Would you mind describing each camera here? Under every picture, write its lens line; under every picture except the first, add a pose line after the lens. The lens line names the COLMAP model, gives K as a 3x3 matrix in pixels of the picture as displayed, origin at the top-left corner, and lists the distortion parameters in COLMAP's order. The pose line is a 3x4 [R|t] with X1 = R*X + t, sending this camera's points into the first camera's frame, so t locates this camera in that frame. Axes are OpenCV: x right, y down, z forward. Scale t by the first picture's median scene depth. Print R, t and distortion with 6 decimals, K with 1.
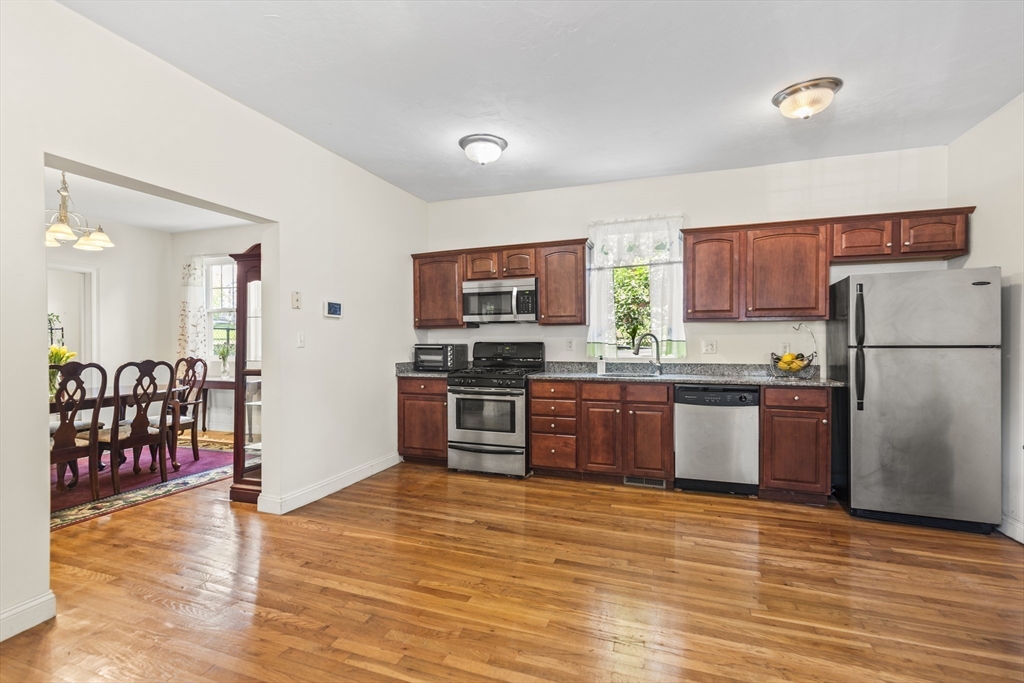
lens RADIAL K [[465.1, 0, 510.6], [0, 465.1, 351.1], [0, 0, 1]] dist [0.002511, 0.000180]
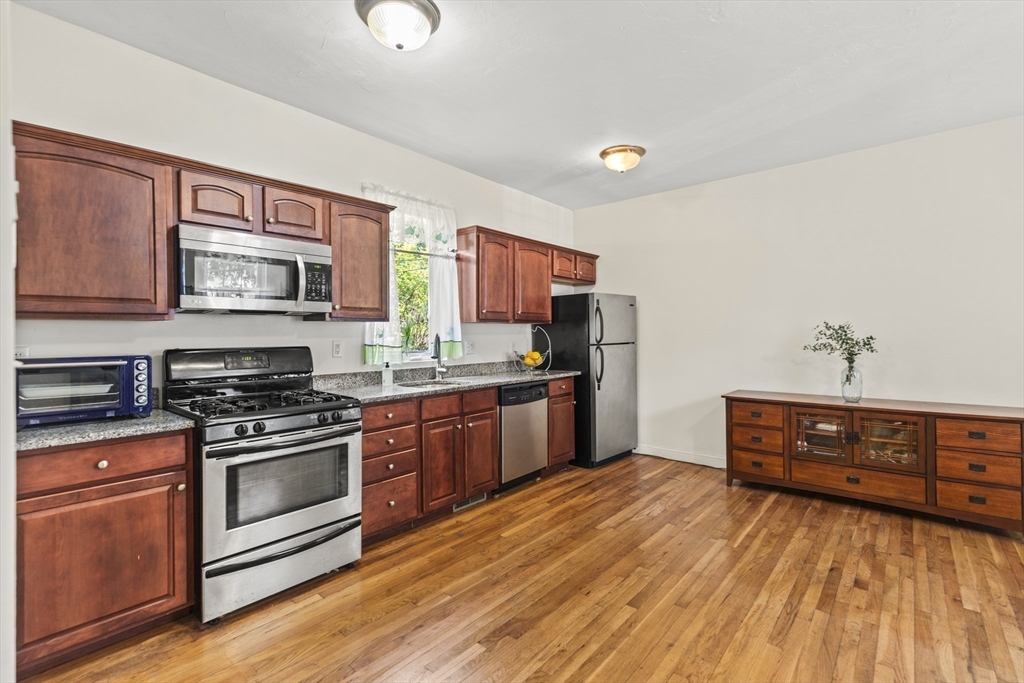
lens RADIAL K [[467.2, 0, 512.0], [0, 467.2, 341.5], [0, 0, 1]] dist [0.002984, 0.000041]
pose [[0.345000, -0.014642, 0.938489, -0.541251], [0.025964, 0.999645, 0.006052, -0.028110], [-0.938244, 0.022279, 0.345257, 0.635432]]
